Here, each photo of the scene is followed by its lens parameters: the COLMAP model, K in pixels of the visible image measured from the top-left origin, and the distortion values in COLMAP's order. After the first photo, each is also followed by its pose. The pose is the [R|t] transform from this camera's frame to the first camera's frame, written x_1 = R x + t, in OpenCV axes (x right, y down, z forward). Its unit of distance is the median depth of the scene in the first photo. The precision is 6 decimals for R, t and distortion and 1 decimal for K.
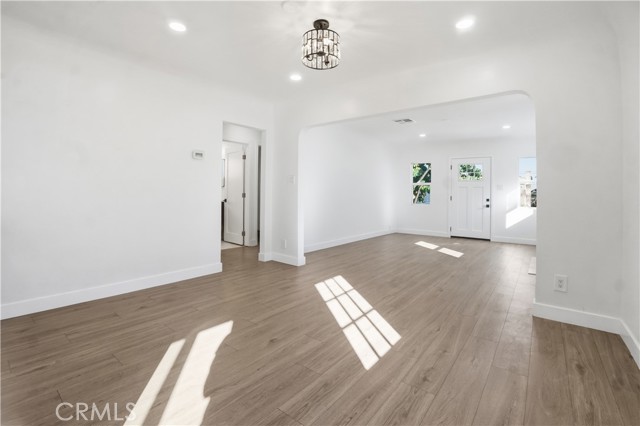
lens RADIAL K [[294.4, 0, 319.0], [0, 294.4, 195.8], [0, 0, 1]] dist [-0.063795, 0.012253]
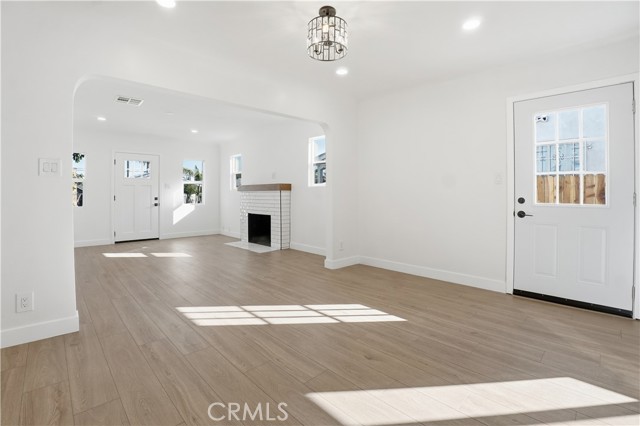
lens RADIAL K [[294.4, 0, 319.0], [0, 294.4, 195.8], [0, 0, 1]] dist [-0.063795, 0.012253]
pose [[0.138961, -0.017365, 0.990146, -0.790185], [0.008996, 0.999827, 0.016273, -0.014872], [-0.990257, 0.006646, 0.139093, 0.764601]]
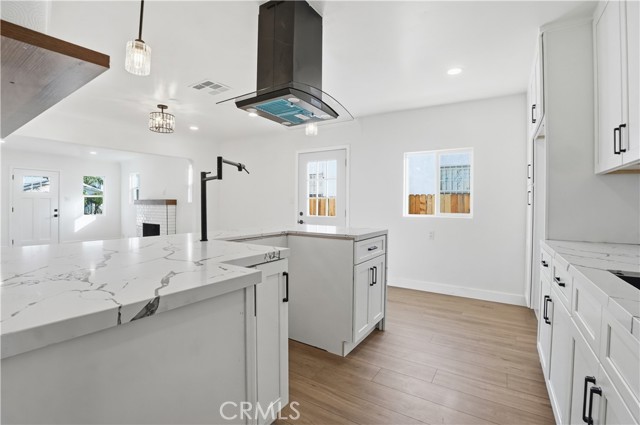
lens RADIAL K [[290.8, 0, 320.0], [0, 290.8, 212.5], [0, 0, 1]] dist [-0.058785, 0.011099]
pose [[-0.099185, -0.036885, 0.994385, -1.448261], [-0.003421, 0.999320, 0.036727, -0.049606], [-0.995063, 0.000241, -0.099243, 0.226502]]
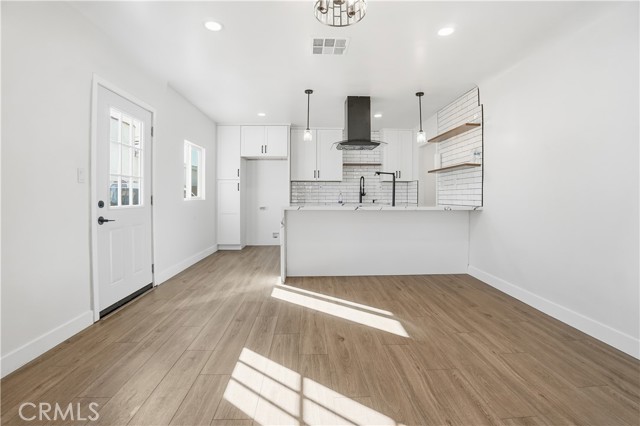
lens RADIAL K [[294.4, 0, 319.0], [0, 294.4, 195.8], [0, 0, 1]] dist [-0.063795, 0.012253]
pose [[-0.764510, -0.010796, -0.644521, 0.433340], [-0.013882, 0.999904, -0.000283, -0.009345], [0.644462, 0.008731, -0.764587, 1.296694]]
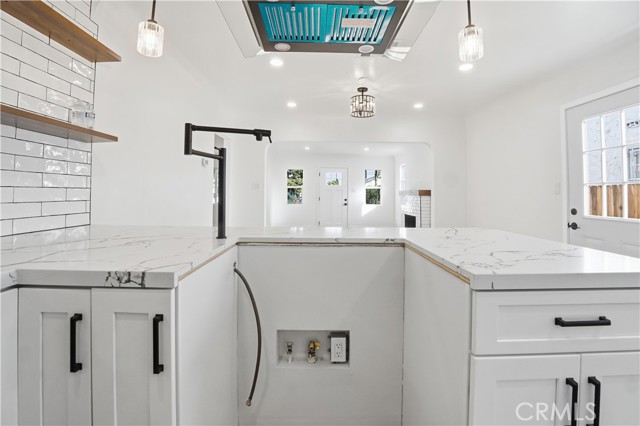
lens RADIAL K [[301.6, 0, 319.1], [0, 301.6, 190.3], [0, 0, 1]] dist [-0.068805, 0.009270]
pose [[0.781146, 0.007034, 0.624308, -0.984334], [-0.000791, 0.999947, -0.010276, -0.038883], [-0.624347, 0.007534, 0.781111, -0.073532]]
